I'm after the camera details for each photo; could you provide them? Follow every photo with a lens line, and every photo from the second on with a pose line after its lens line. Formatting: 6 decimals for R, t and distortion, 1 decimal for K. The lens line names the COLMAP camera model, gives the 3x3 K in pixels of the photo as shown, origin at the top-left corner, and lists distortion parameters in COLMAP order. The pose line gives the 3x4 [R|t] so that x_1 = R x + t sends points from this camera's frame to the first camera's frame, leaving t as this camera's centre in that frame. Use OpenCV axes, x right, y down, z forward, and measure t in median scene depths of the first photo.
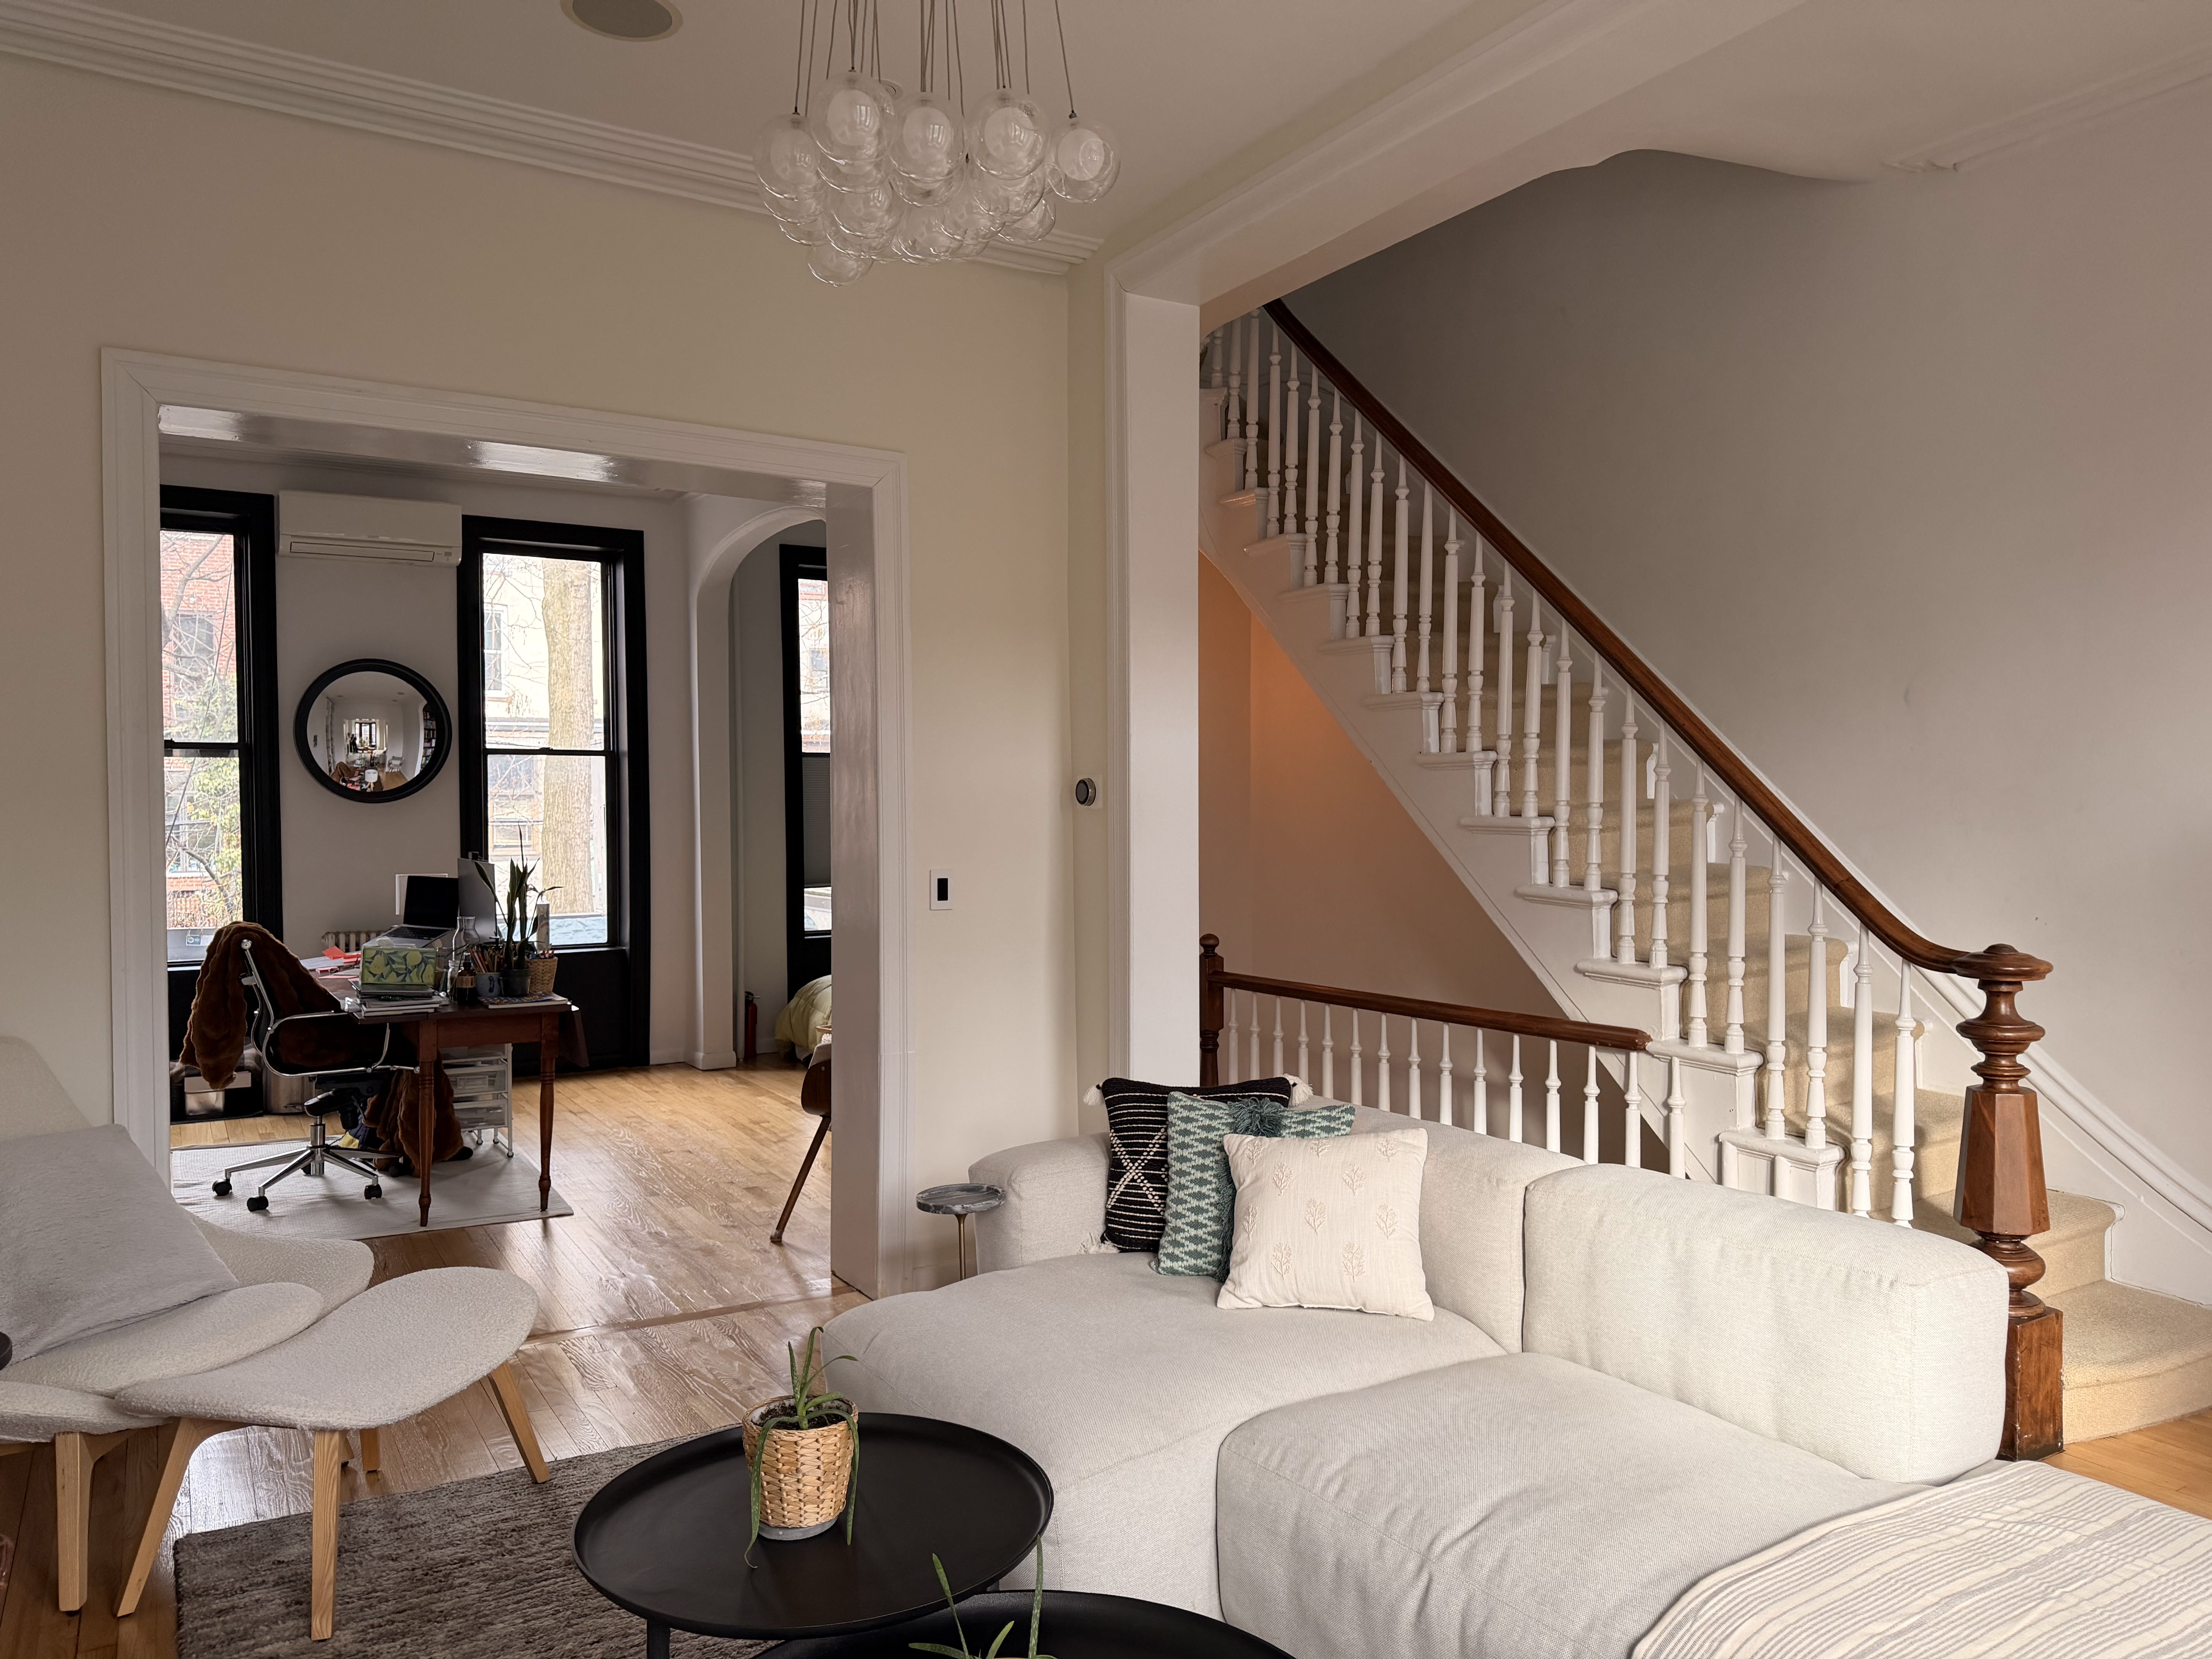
lens RADIAL K [[1550.3, 0, 1104.7], [0, 1550.3, 836.5], [0, 0, 1]] dist [0.019151, -0.030196]
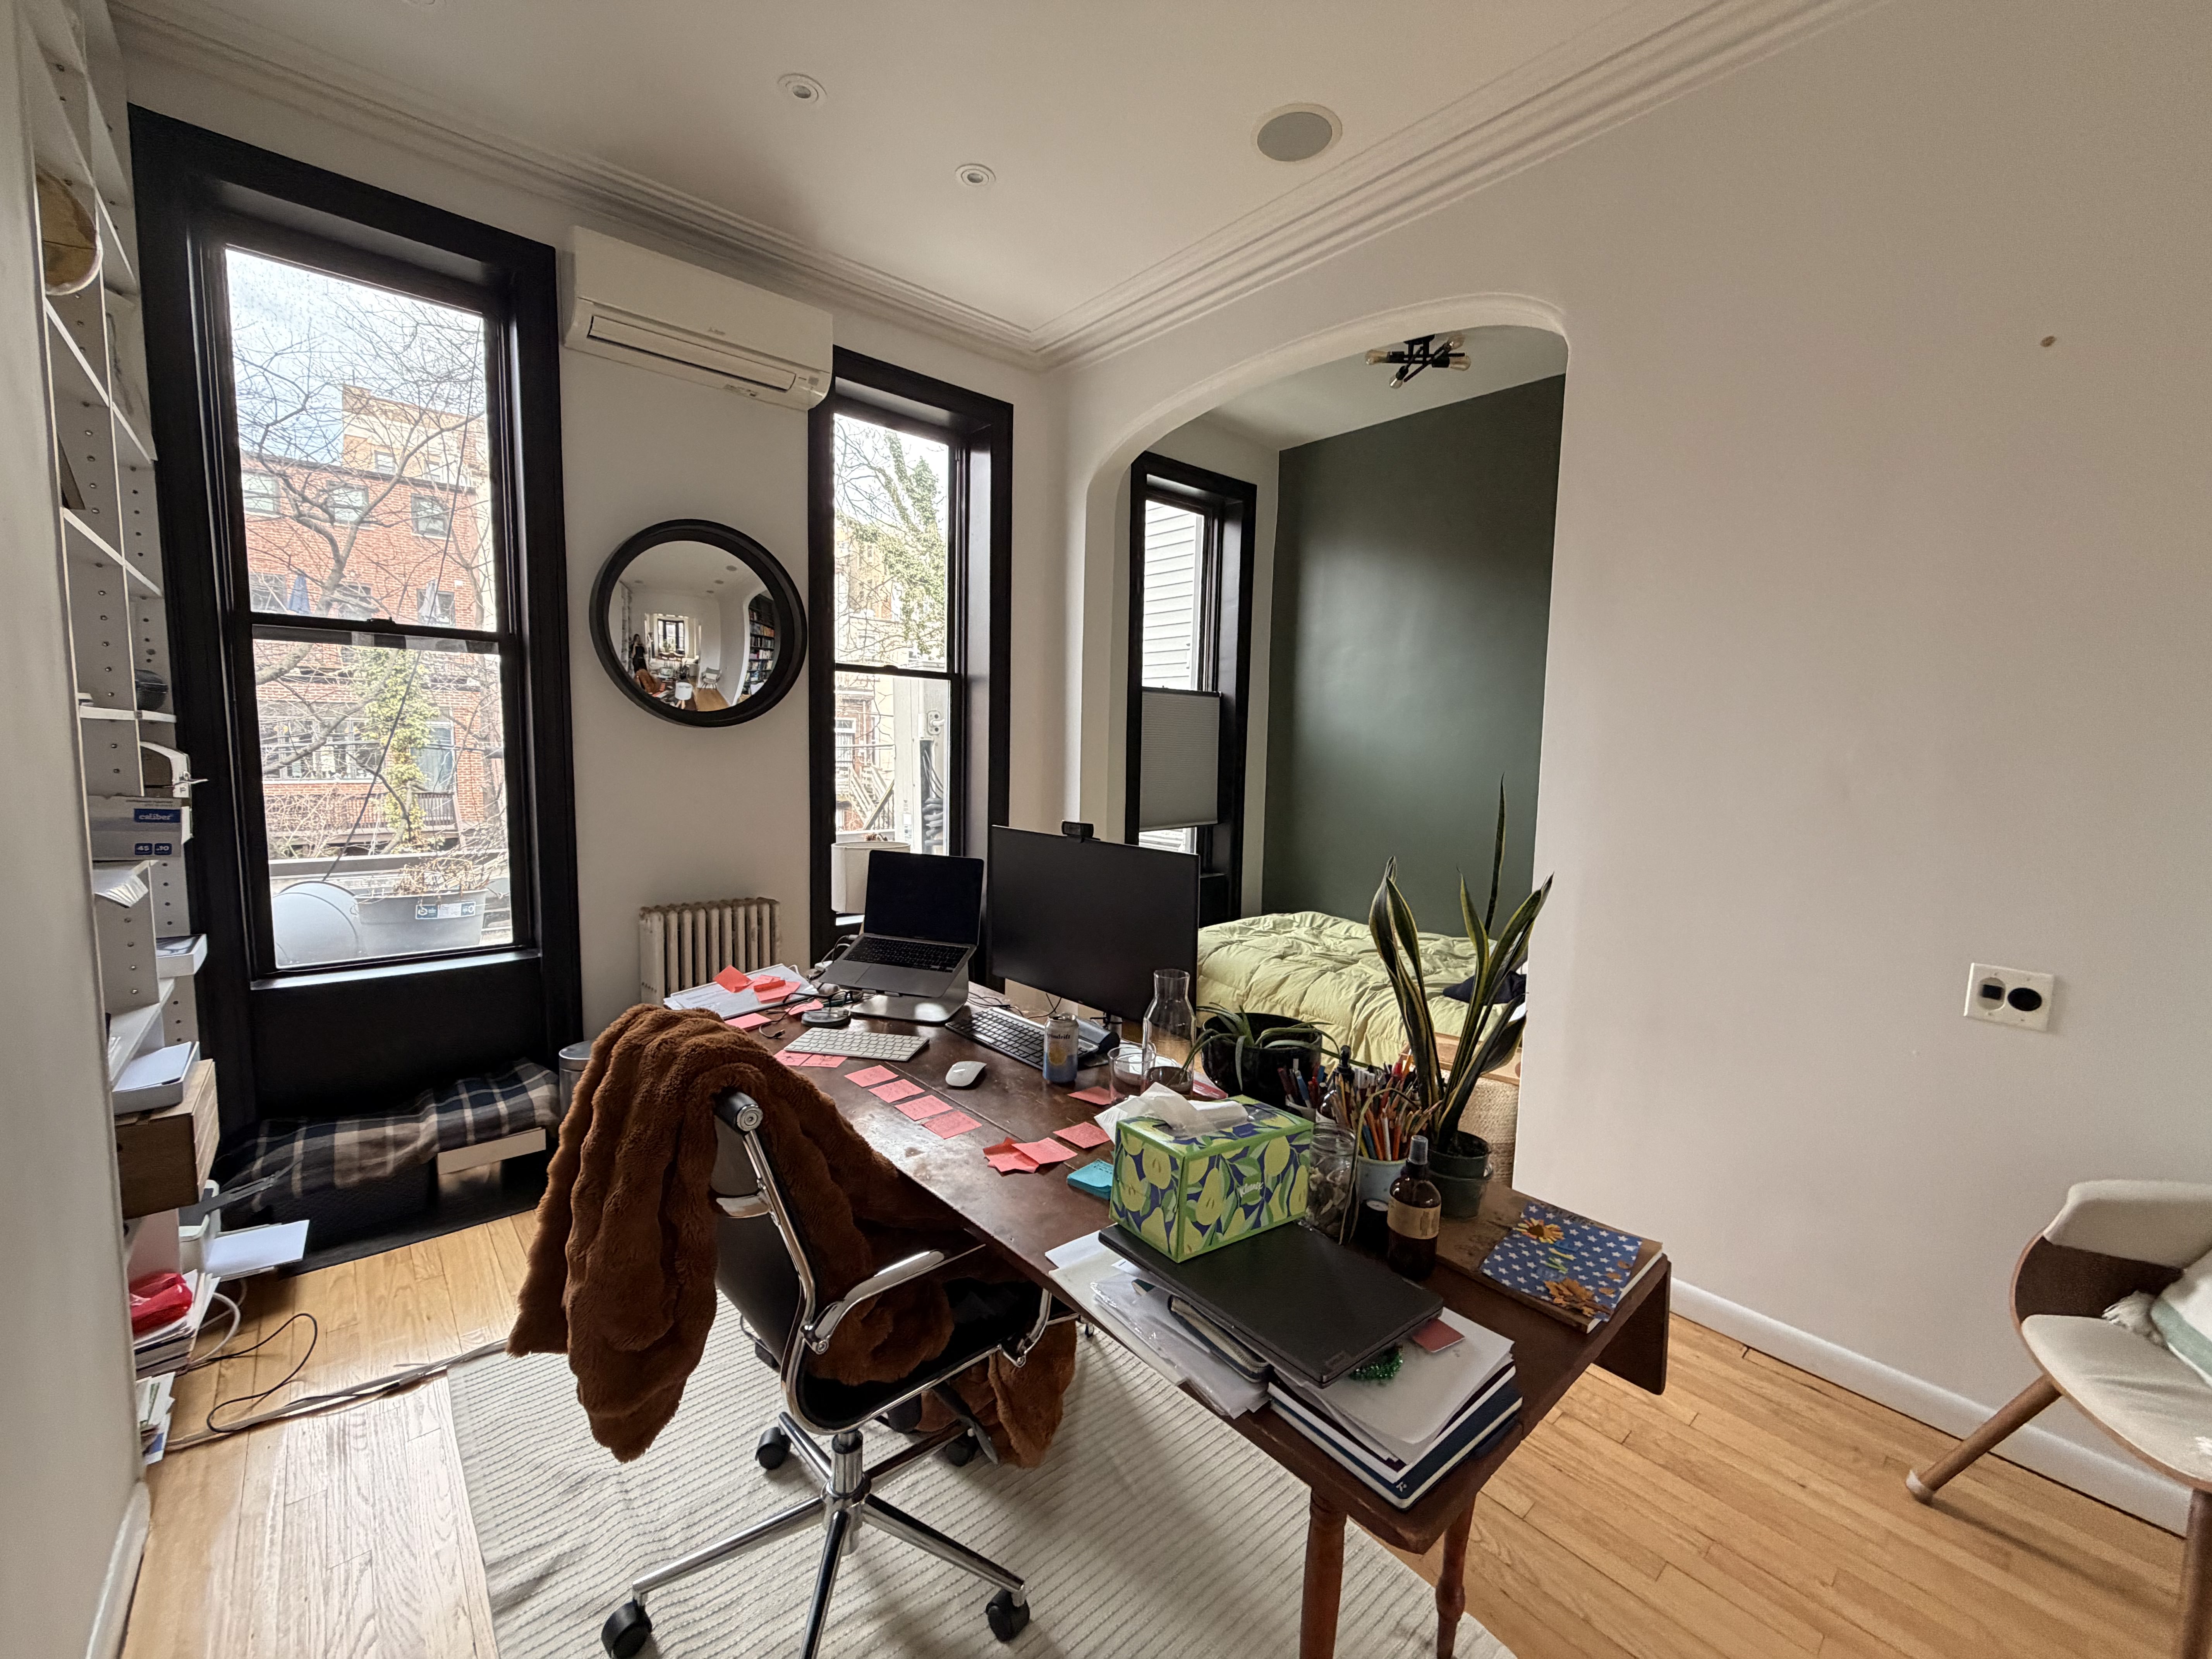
lens RADIAL K [[878.4, 0, 1099.6], [0, 878.4, 834.8], [0, 0, 1]] dist [-0.010047, 0.000982]
pose [[0.985756, 0.008145, 0.167982, -0.683864], [-0.021030, 0.996957, 0.075068, -0.010931], [-0.166859, -0.077532, 0.982928, 1.079355]]
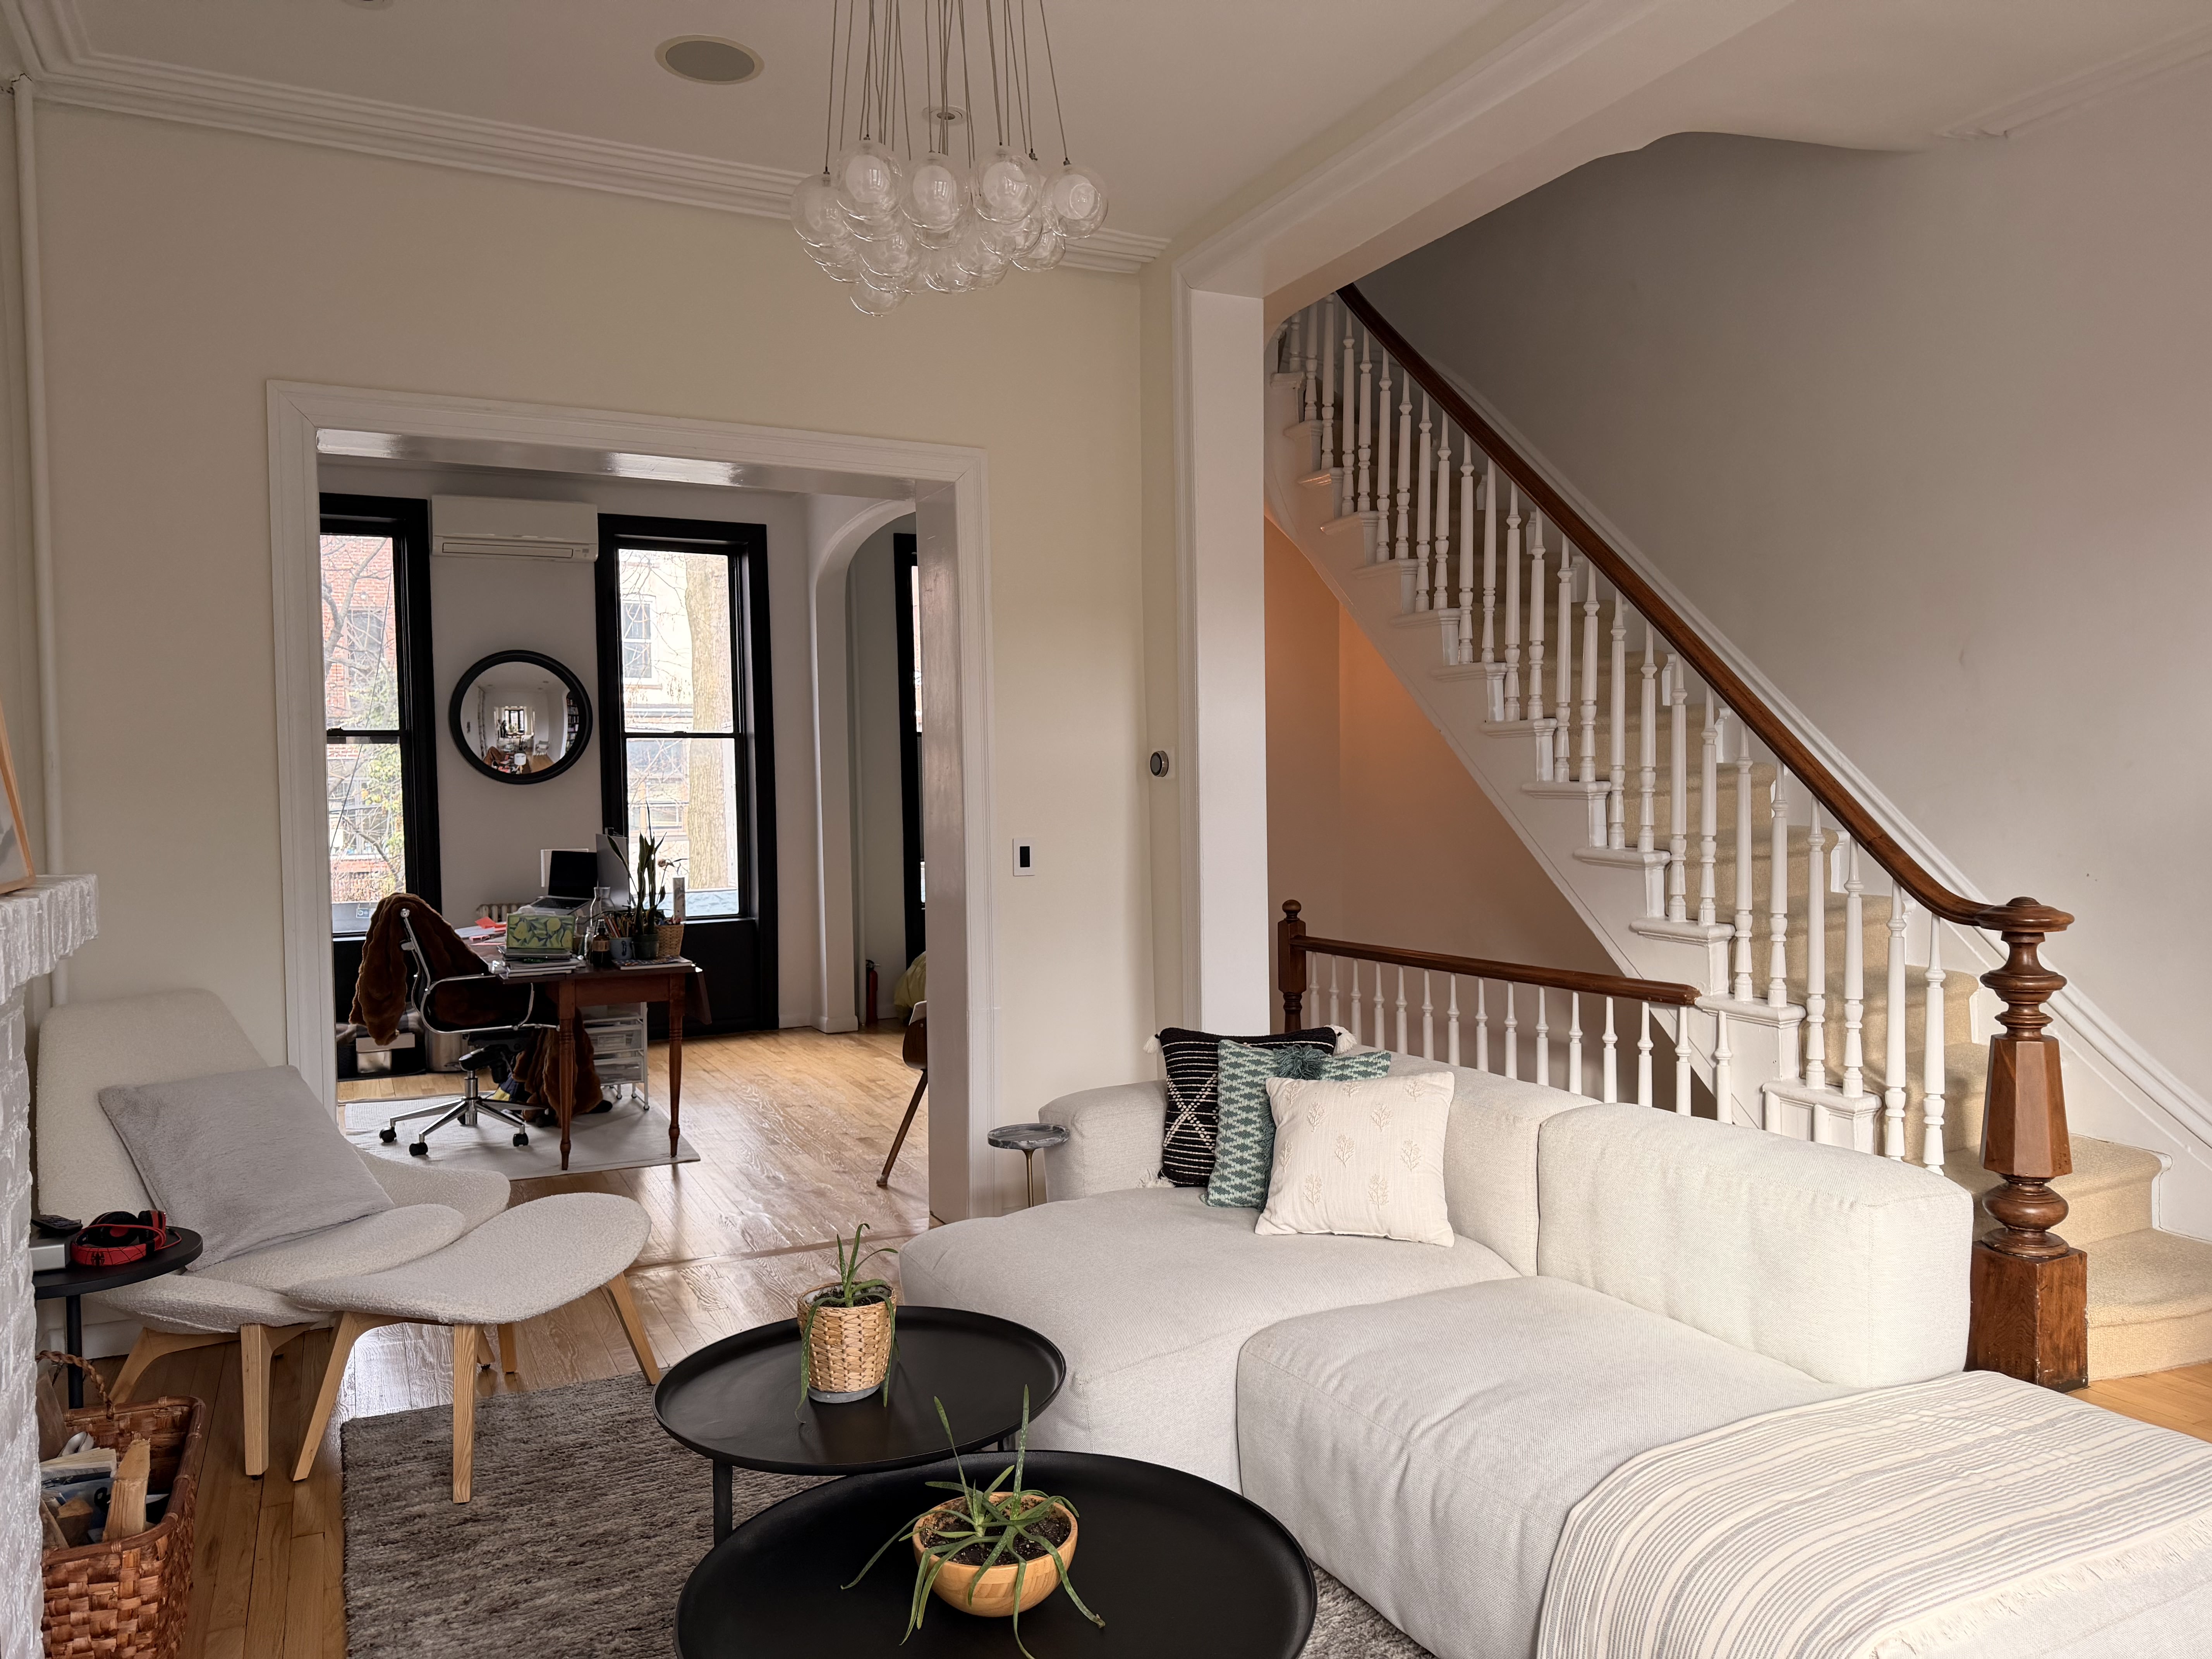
lens RADIAL K [[1550.3, 0, 1110.7], [0, 1550.3, 833.0], [0, 0, 1]] dist [0.019151, -0.030196]
pose [[0.996271, -0.009741, -0.085733, 0.049306], [0.010830, 0.999866, 0.012243, 0.006046], [0.085602, -0.013126, 0.996243, -0.063915]]
